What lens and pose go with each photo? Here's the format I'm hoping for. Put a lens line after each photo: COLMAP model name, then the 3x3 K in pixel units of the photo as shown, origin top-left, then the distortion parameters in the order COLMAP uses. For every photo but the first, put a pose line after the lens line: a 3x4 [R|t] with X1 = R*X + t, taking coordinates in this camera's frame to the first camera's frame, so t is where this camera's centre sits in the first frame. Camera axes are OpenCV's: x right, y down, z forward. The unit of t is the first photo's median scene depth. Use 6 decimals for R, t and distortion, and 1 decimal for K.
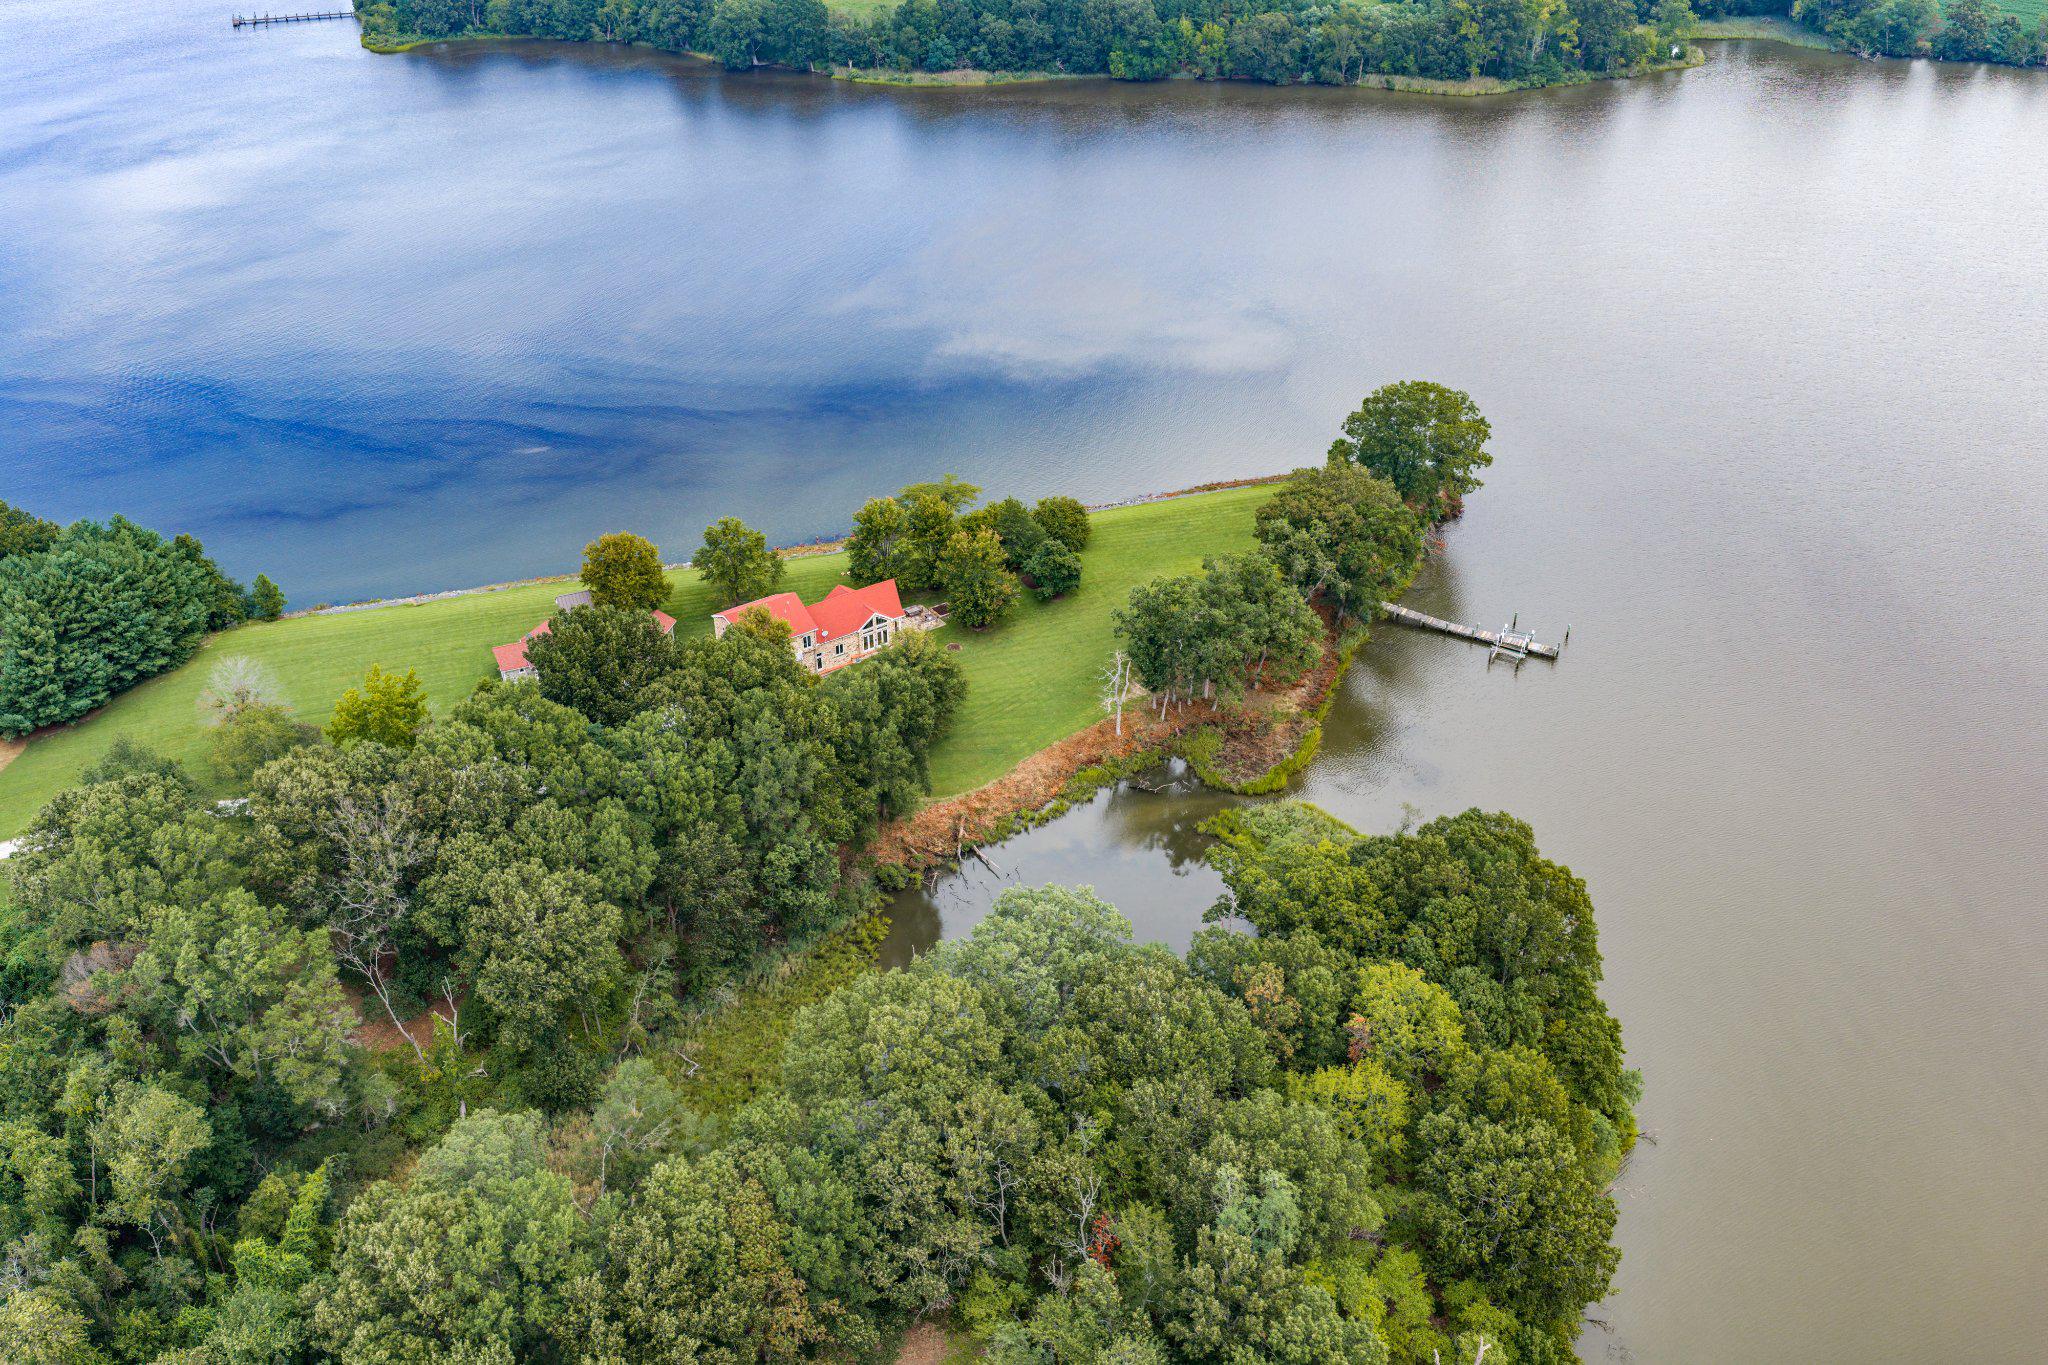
lens RADIAL K [[1699.2, 0, 1020.5], [0, 1699.2, 688.8], [0, 0, 1]] dist [0.016937, -0.030054]
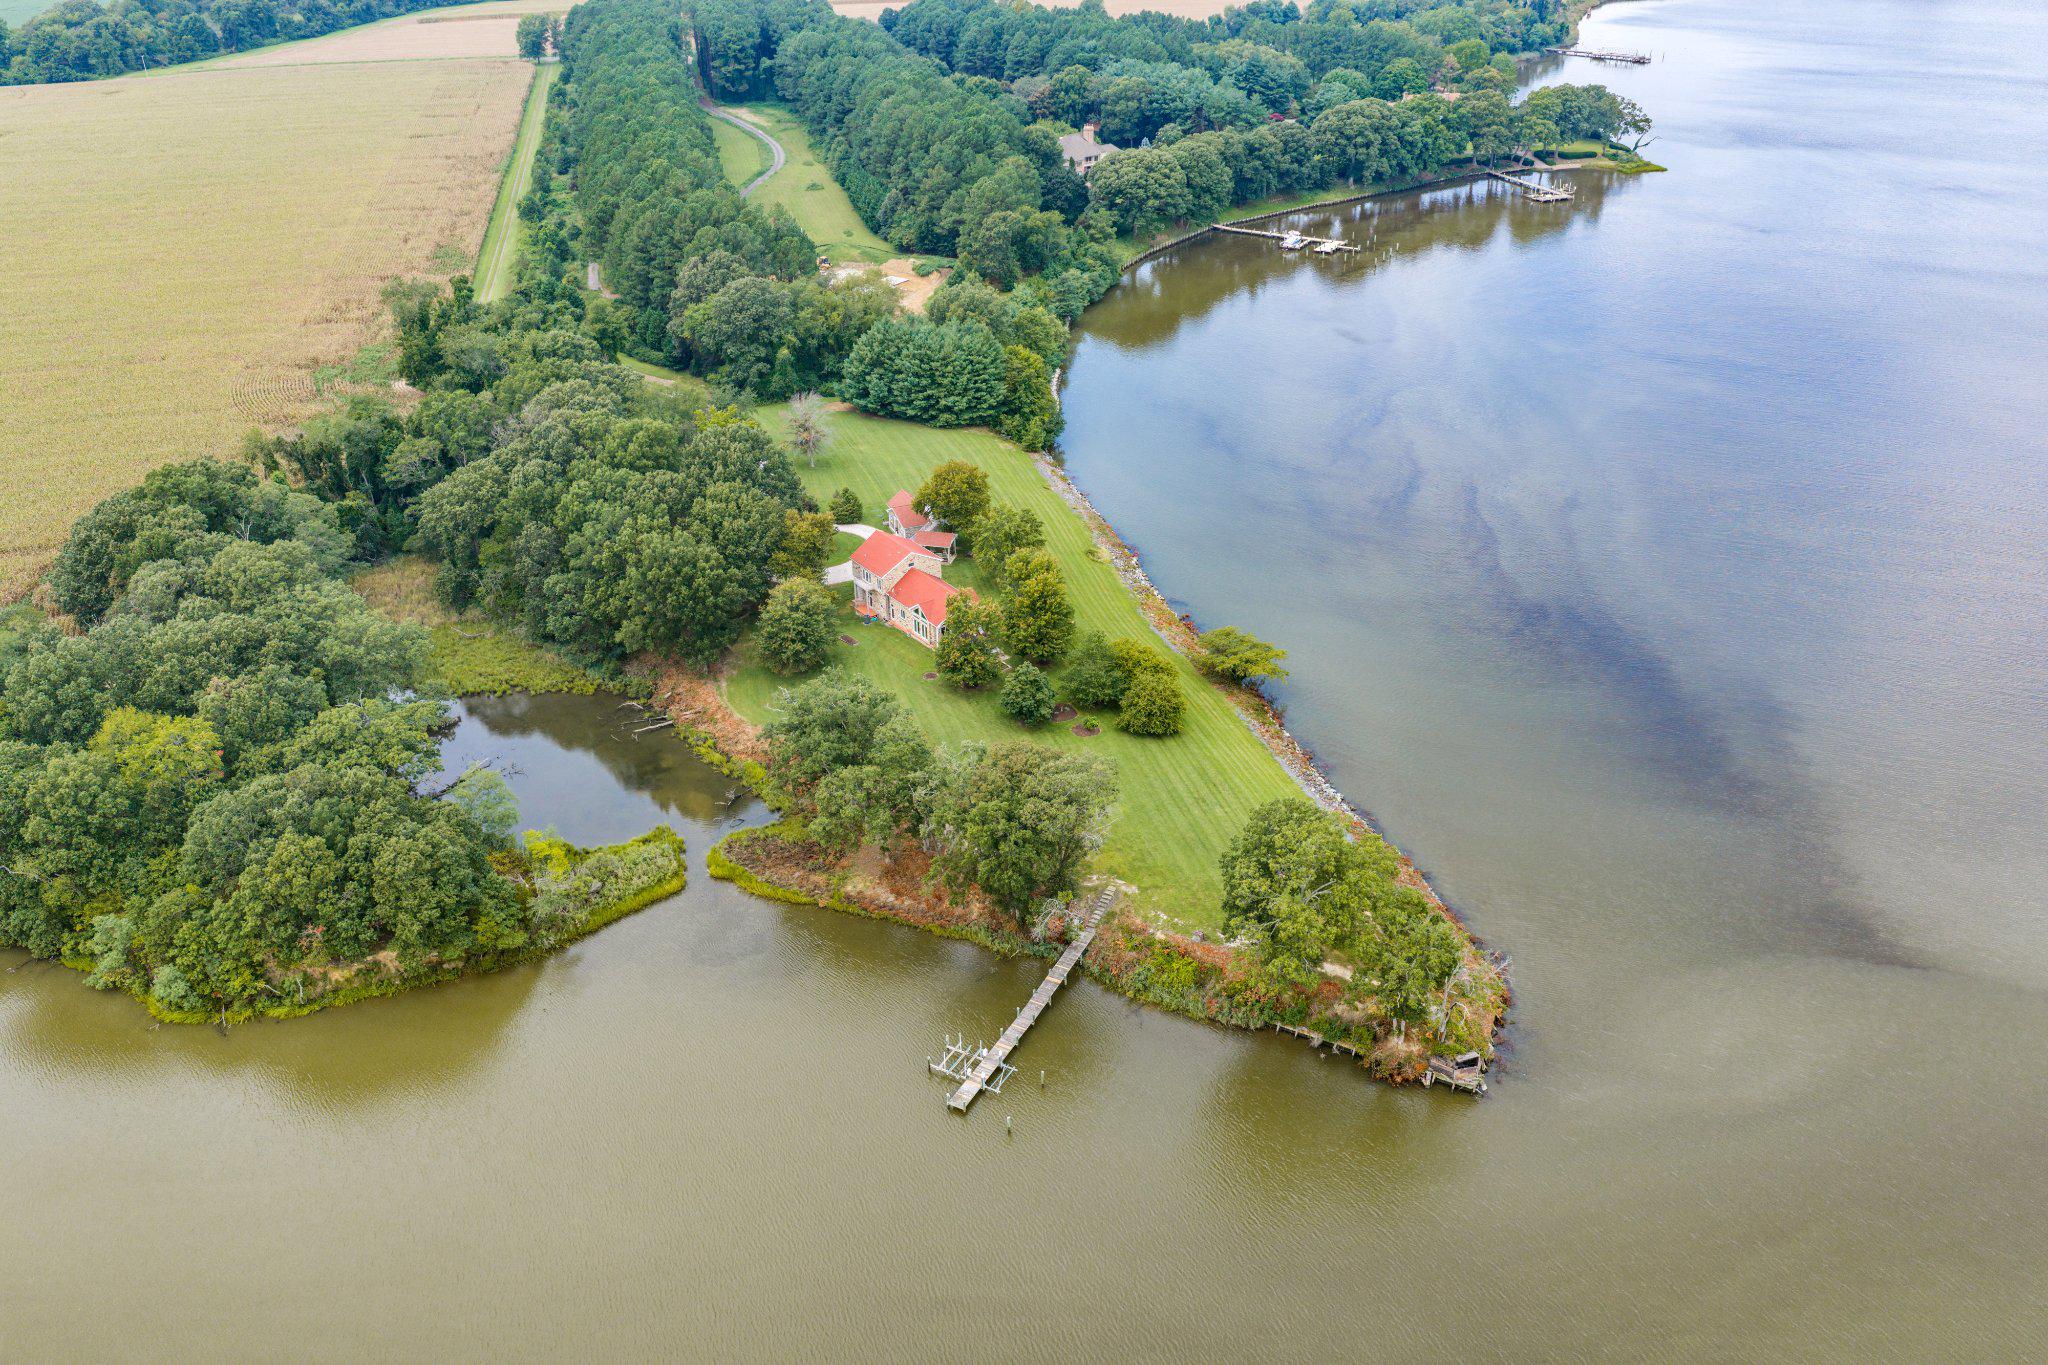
lens RADIAL K [[1699.2, 0, 1020.5], [0, 1699.2, 688.8], [0, 0, 1]] dist [0.016937, -0.030054]
pose [[0.002531, 0.490249, -0.871579, 0.388780], [-0.519631, 0.745315, 0.417718, -0.214235], [0.854387, 0.451843, 0.256635, 0.336651]]
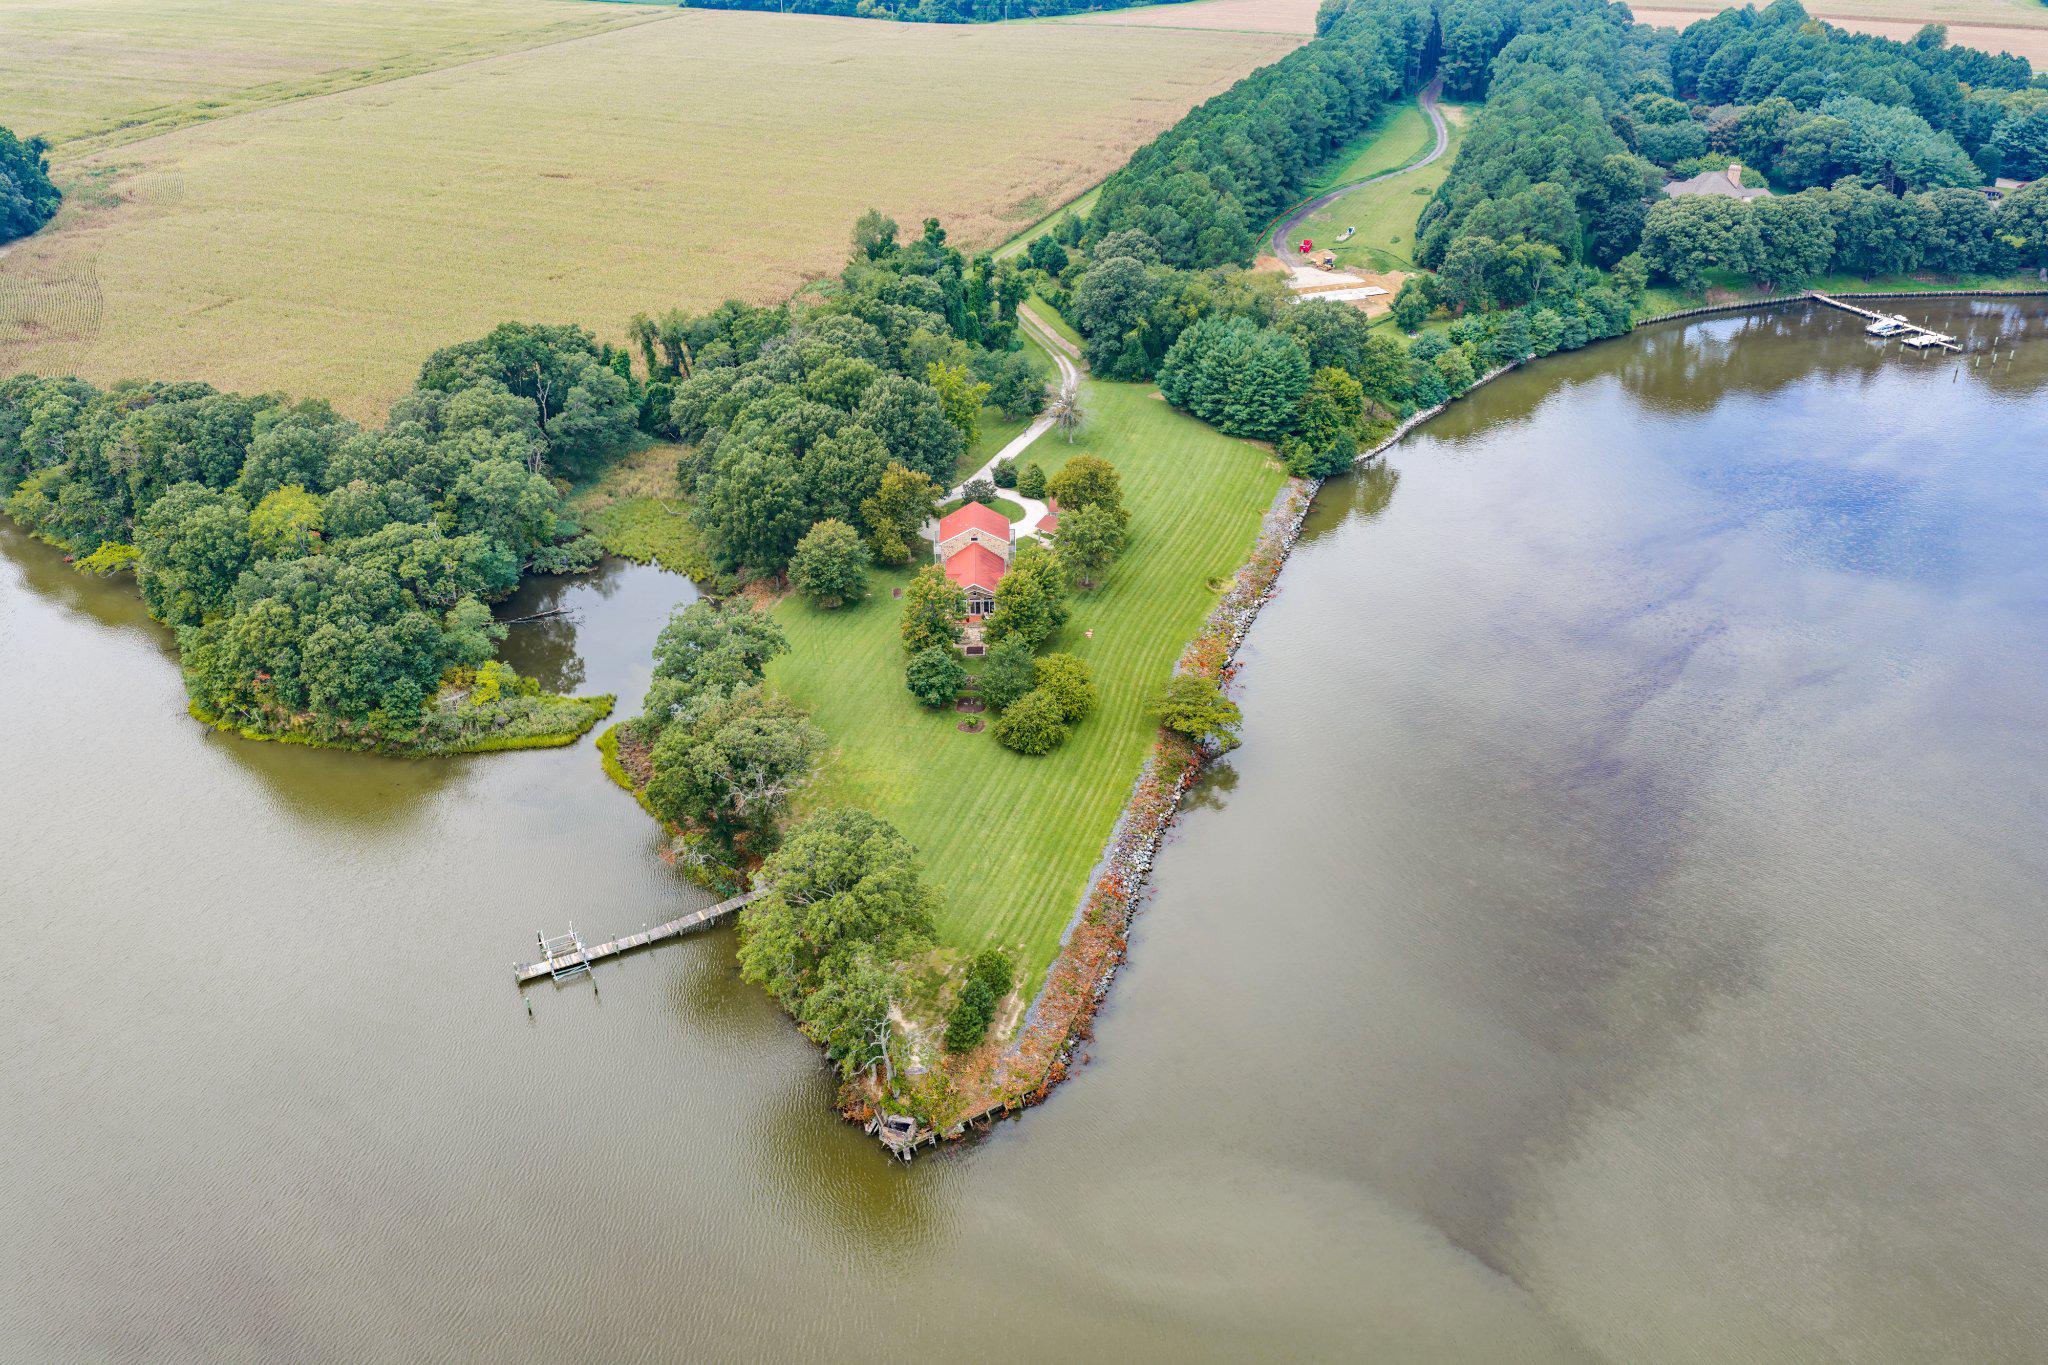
lens RADIAL K [[1699.2, 0, 1020.5], [0, 1699.2, 688.8], [0, 0, 1]] dist [0.016937, -0.030054]
pose [[-0.561059, 0.412417, -0.717722, 0.318042], [-0.426734, 0.598851, 0.677699, -0.341896], [0.709304, 0.686505, -0.159998, 0.540559]]
